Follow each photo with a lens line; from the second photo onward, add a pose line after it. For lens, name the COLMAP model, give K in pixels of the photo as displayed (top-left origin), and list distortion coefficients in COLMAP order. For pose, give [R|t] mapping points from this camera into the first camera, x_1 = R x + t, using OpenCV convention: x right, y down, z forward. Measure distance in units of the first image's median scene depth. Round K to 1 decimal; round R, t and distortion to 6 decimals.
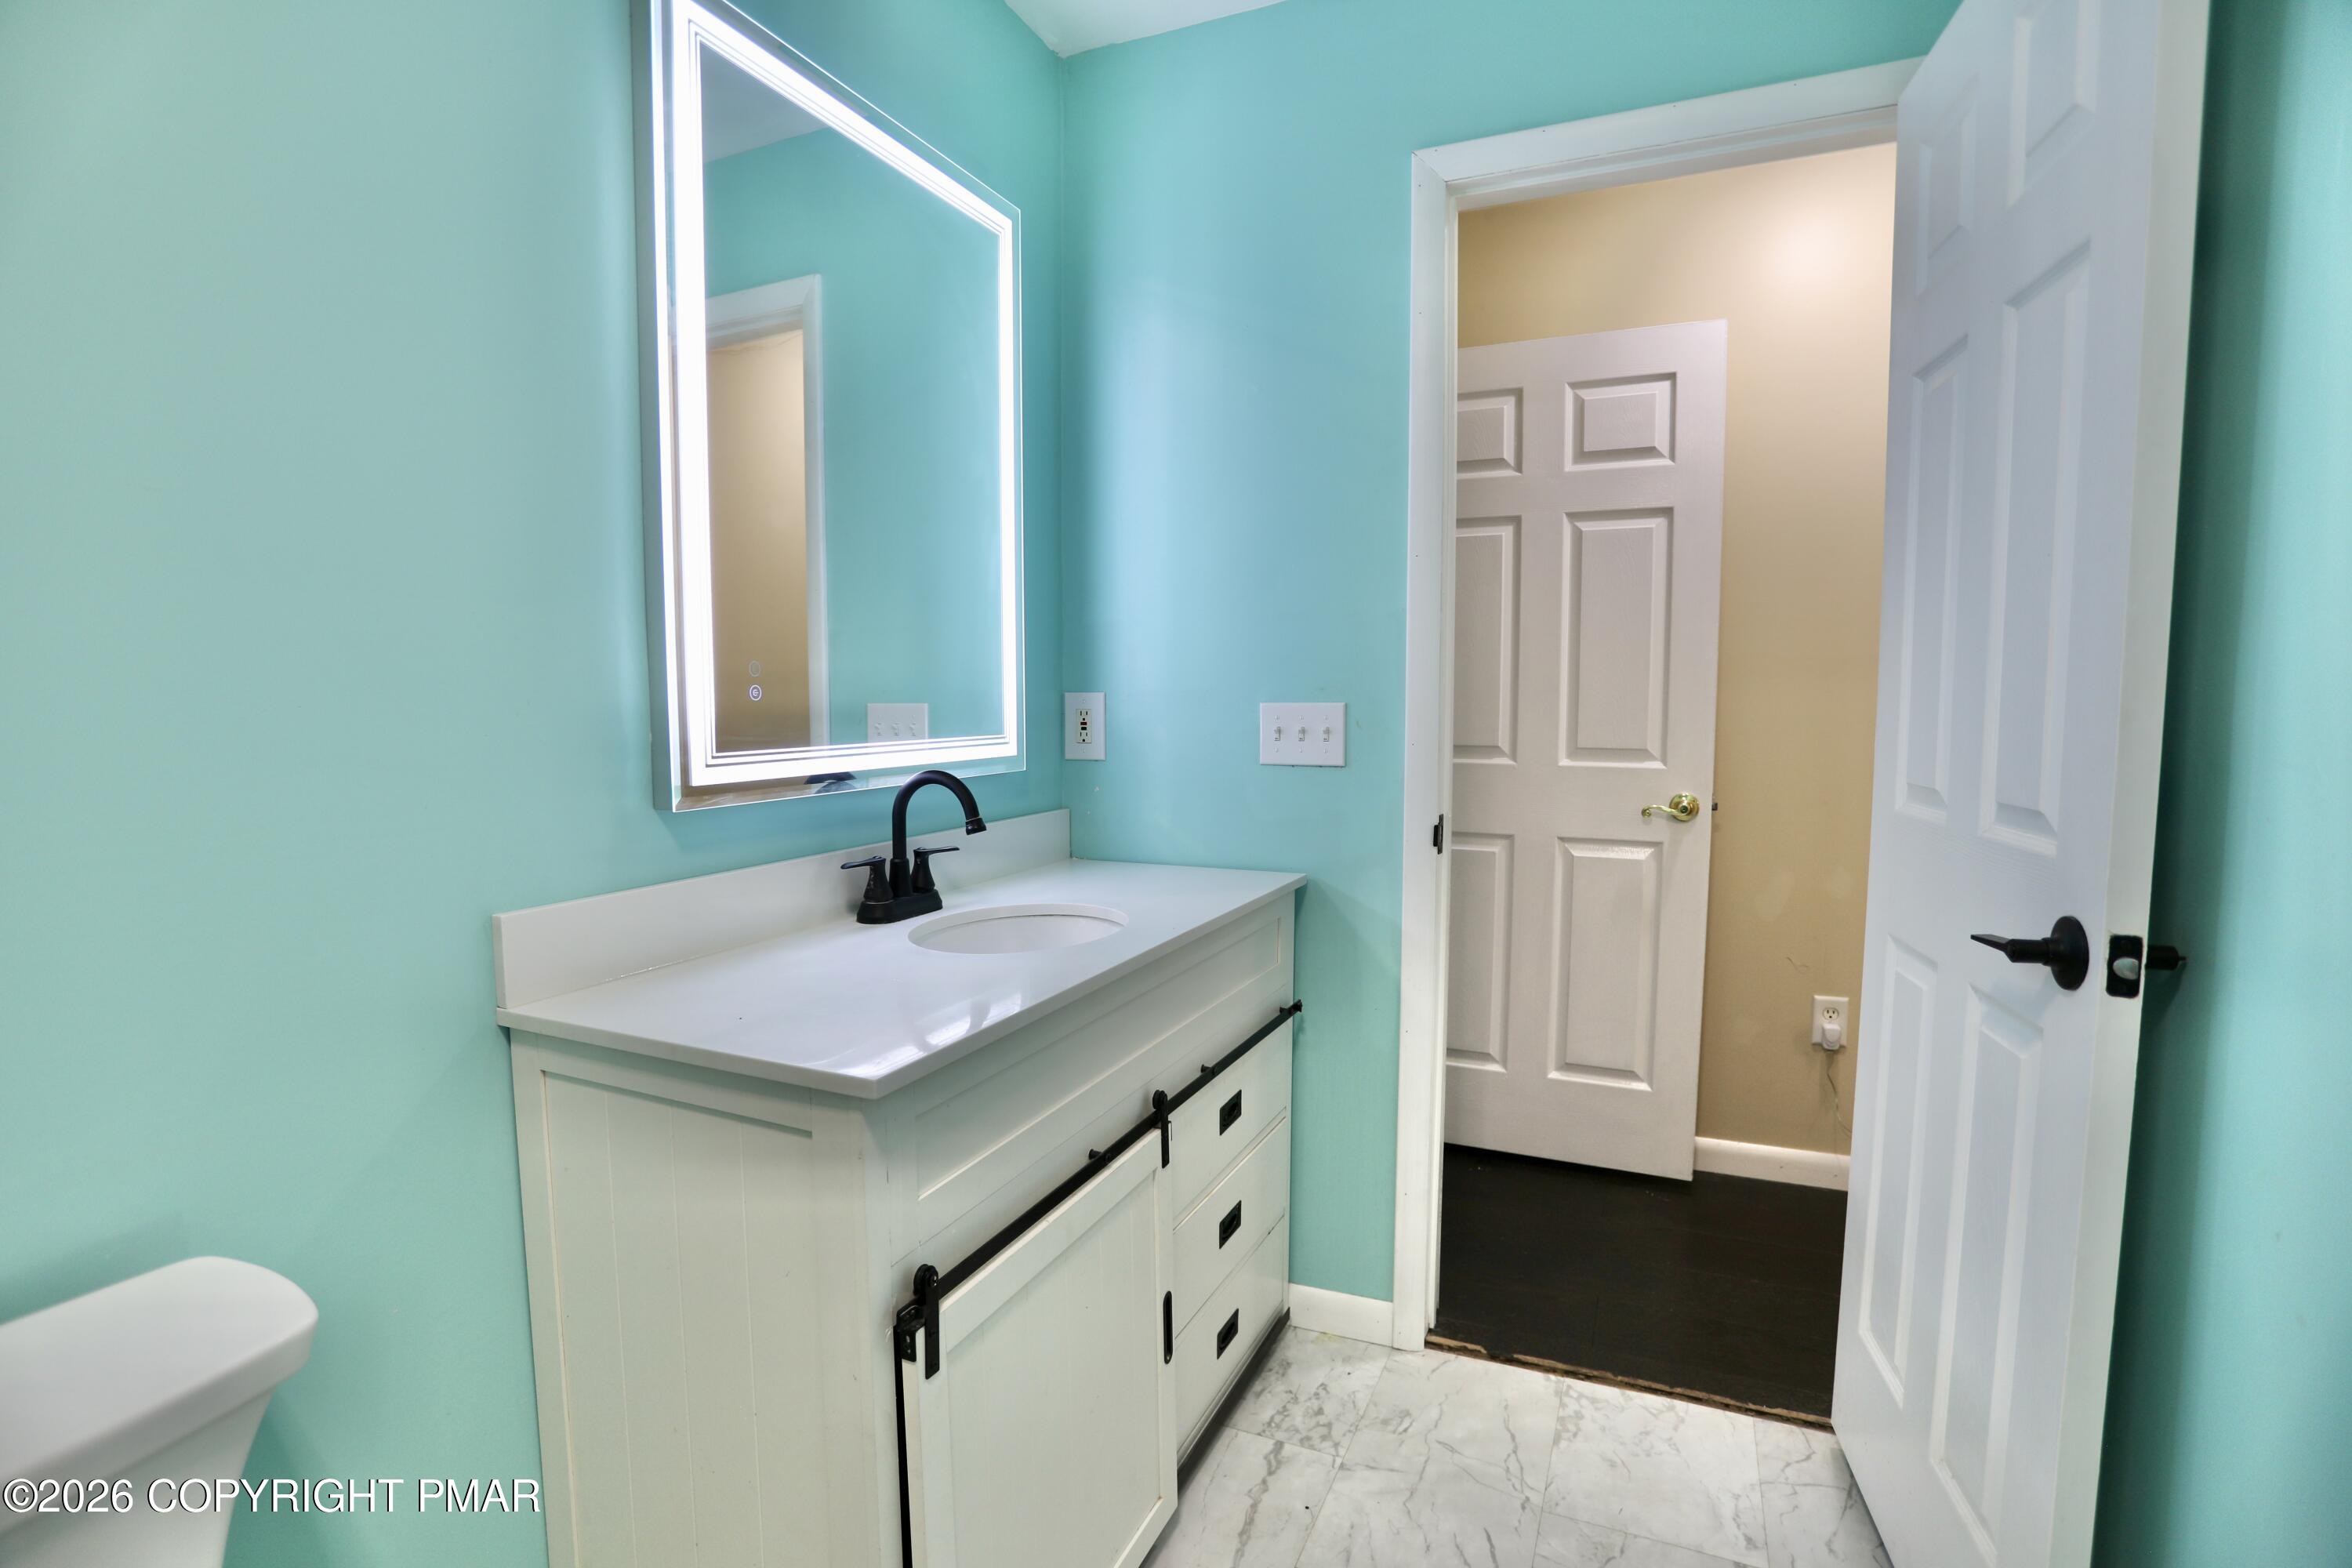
lens RADIAL K [[1124.0, 0, 1162.1], [0, 1124.0, 790.1], [0, 0, 1]] dist [-0.075881, 0.033082]
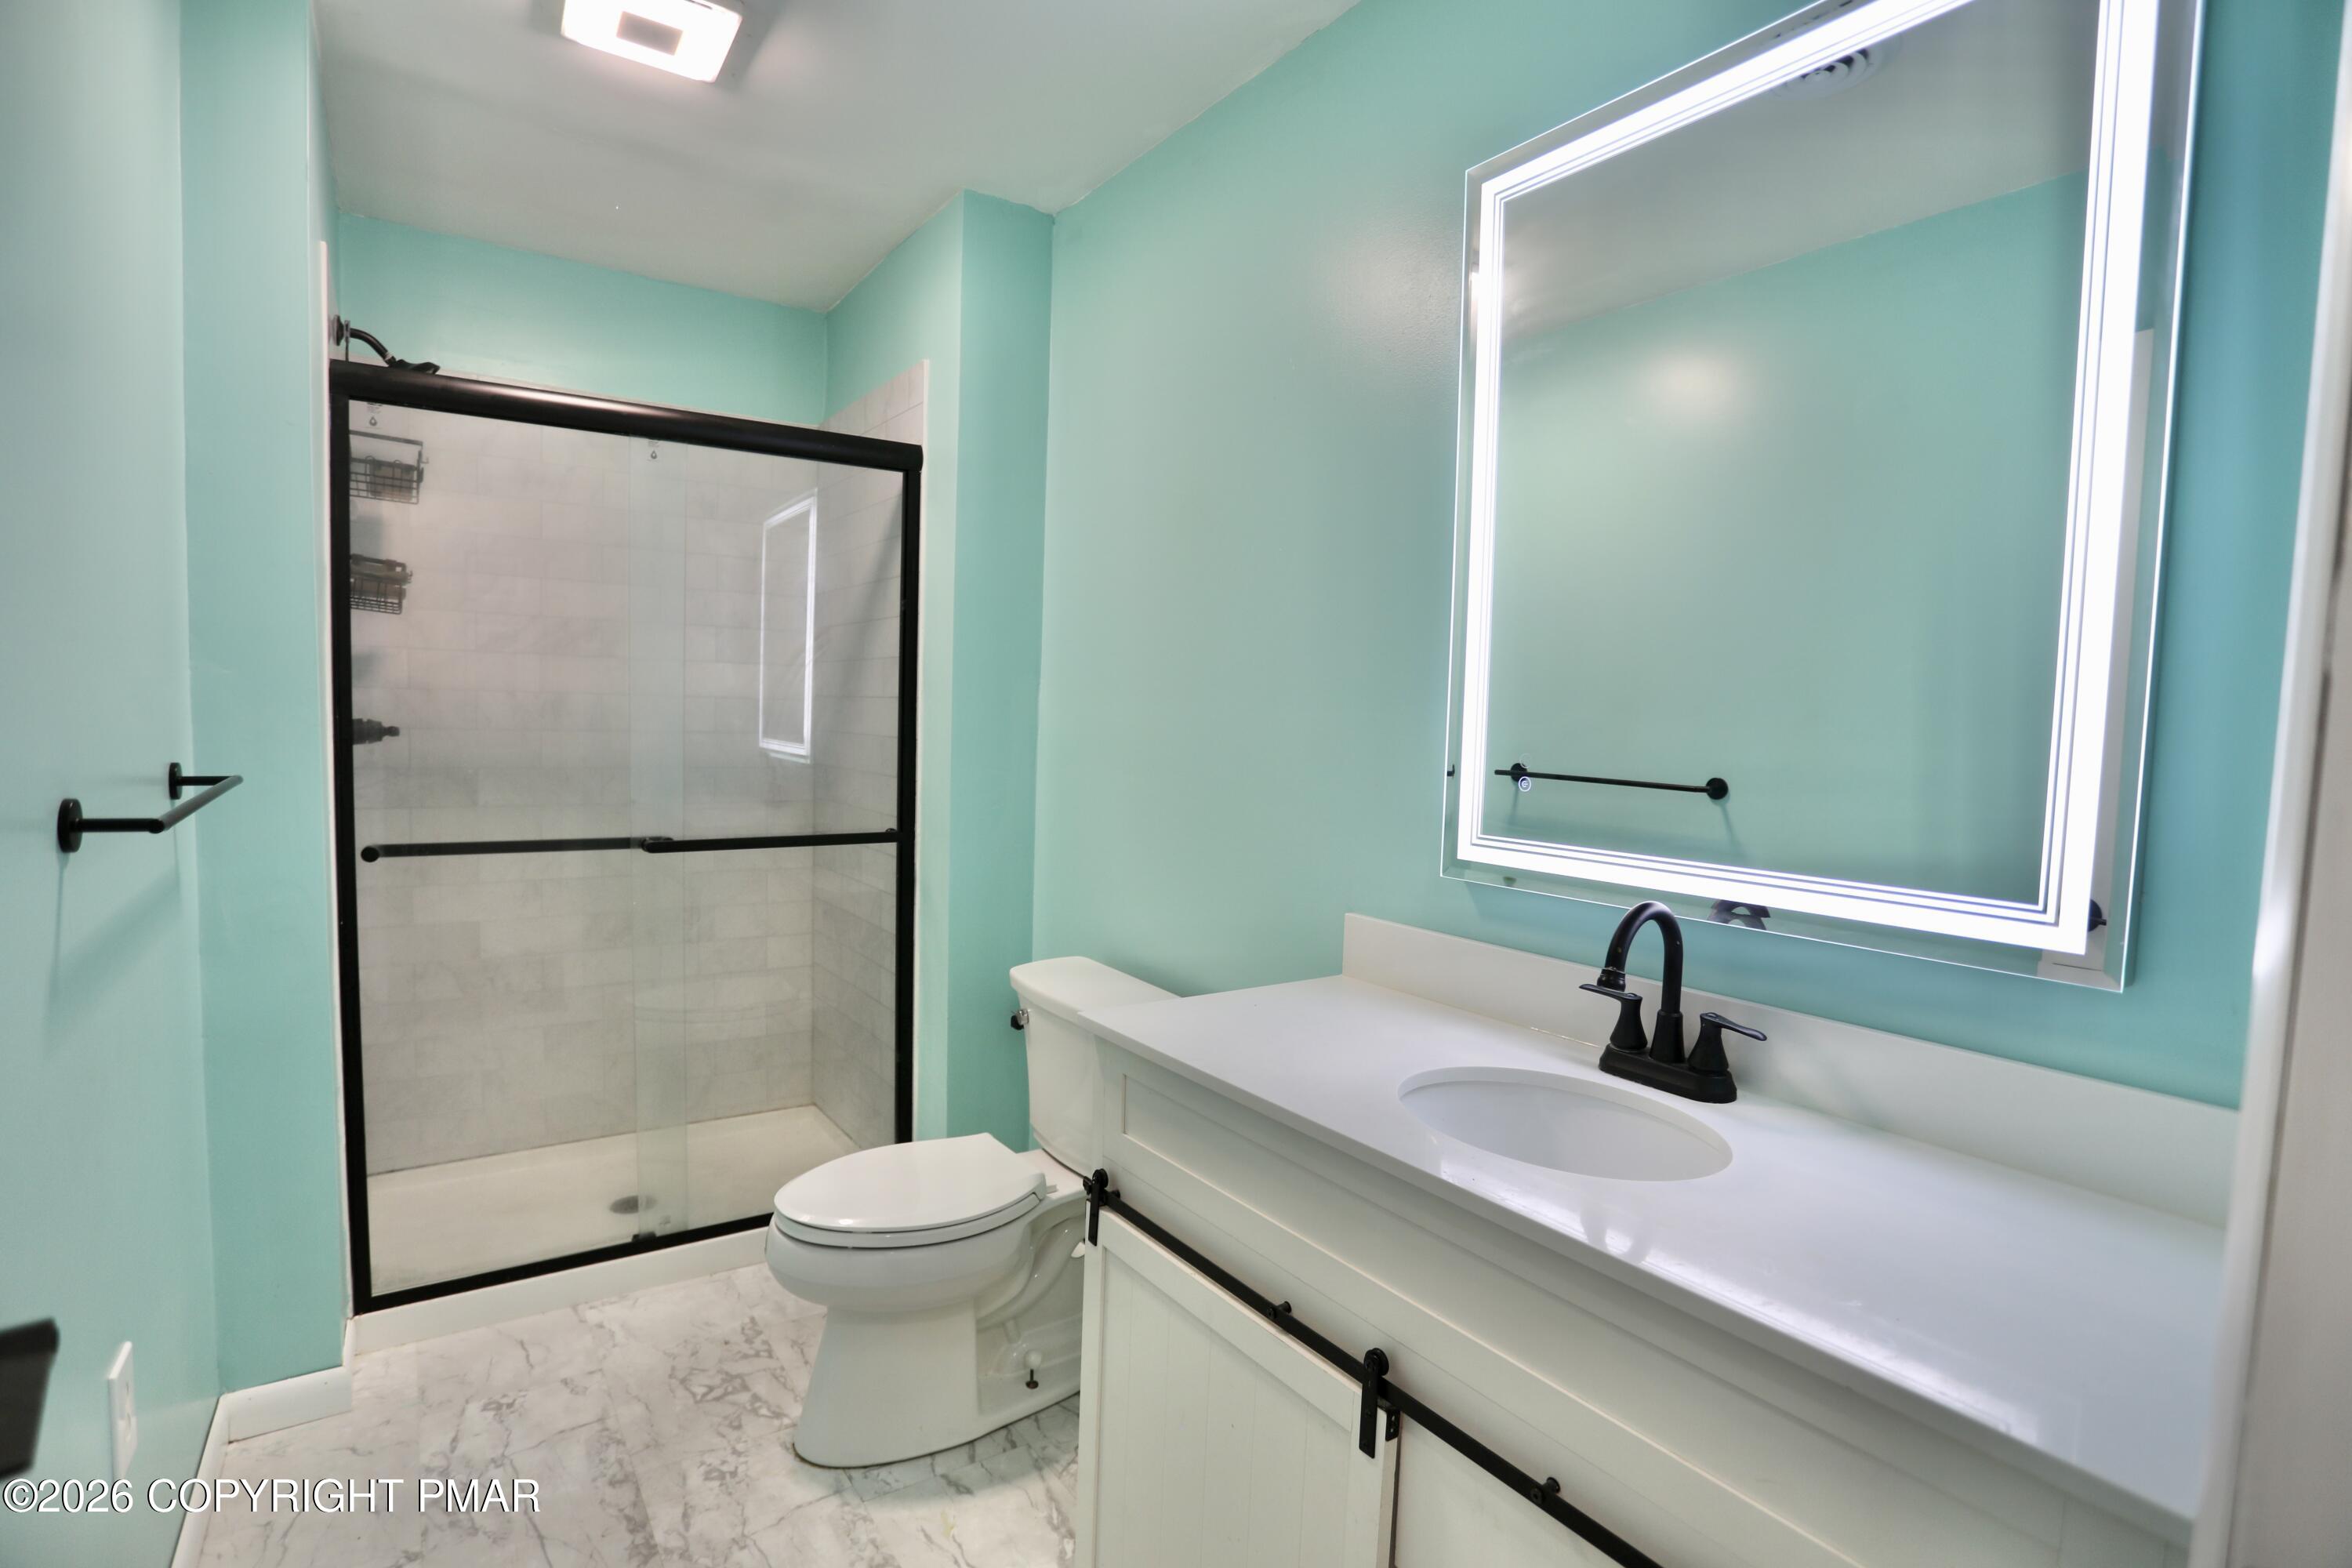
lens RADIAL K [[1124.0, 0, 1162.1], [0, 1124.0, 790.1], [0, 0, 1]] dist [-0.075881, 0.033082]
pose [[-0.524351, 0.057329, -0.849570, 0.700762], [-0.079846, 0.990024, 0.116088, -0.178362], [0.847750, 0.128706, -0.514543, 1.274503]]
